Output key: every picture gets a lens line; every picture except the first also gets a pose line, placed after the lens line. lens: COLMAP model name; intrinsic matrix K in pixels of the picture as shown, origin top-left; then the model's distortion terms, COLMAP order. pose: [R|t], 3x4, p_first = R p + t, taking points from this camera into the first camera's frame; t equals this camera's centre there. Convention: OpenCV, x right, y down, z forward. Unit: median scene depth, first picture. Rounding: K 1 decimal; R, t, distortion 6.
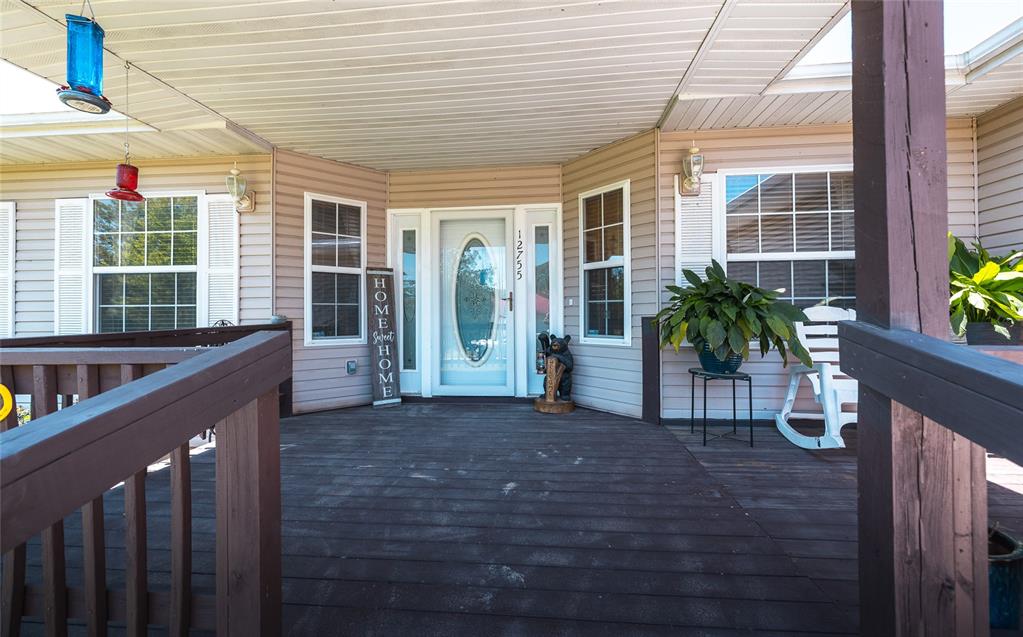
lens RADIAL K [[428.9, 0, 512.1], [0, 428.9, 312.5], [0, 0, 1]] dist [0.001836, 0.001414]
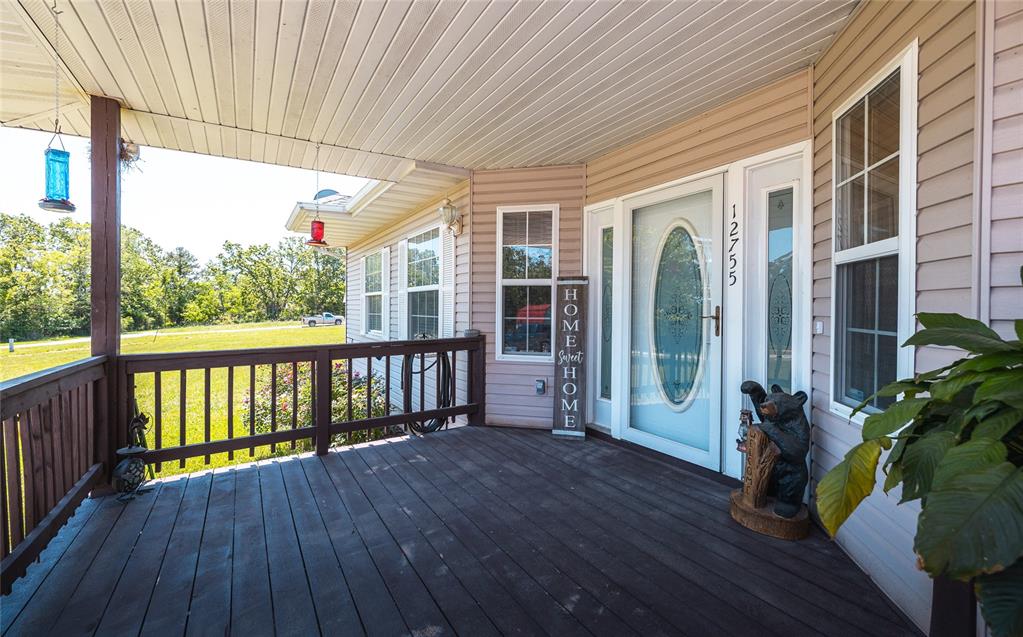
lens RADIAL K [[428.9, 0, 513.8], [0, 428.9, 313.4], [0, 0, 1]] dist [0.001836, 0.001414]
pose [[0.613253, 0.020755, -0.789614, 0.319312], [-0.002964, 0.999708, 0.023975, -0.052735], [0.789881, -0.012362, 0.613135, 0.388728]]
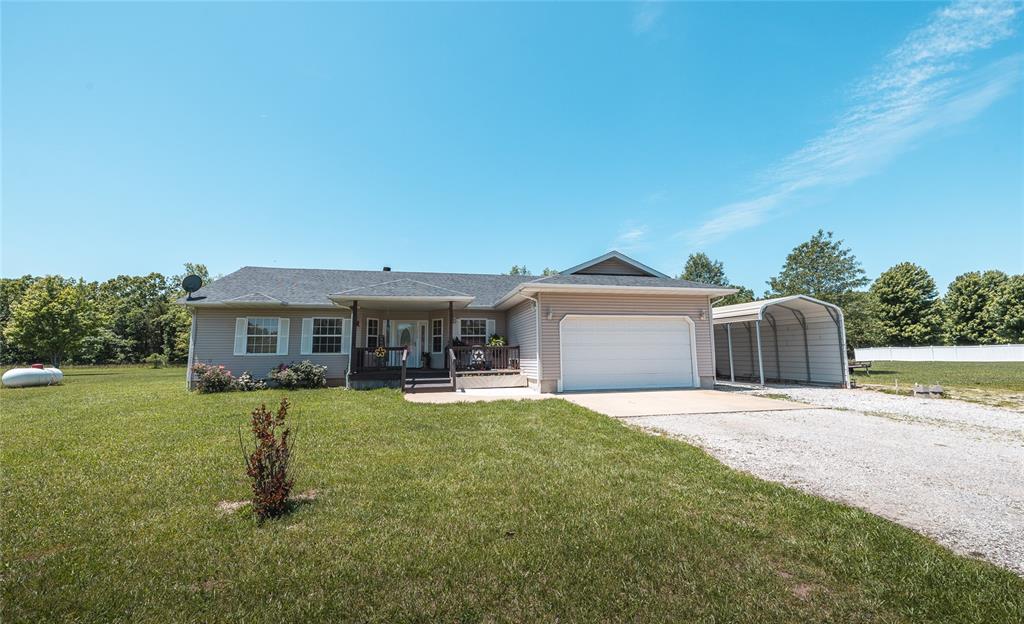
lens RADIAL K [[434.4, 0, 512.0], [0, 434.4, 304.3], [0, 0, 1]] dist [-0.000205, -0.000027]
pose [[0.952586, 0.037884, 0.301901, -0.397855], [-0.003754, 0.993607, -0.112835, 0.062869], [-0.304245, 0.106352, 0.946638, -3.325958]]
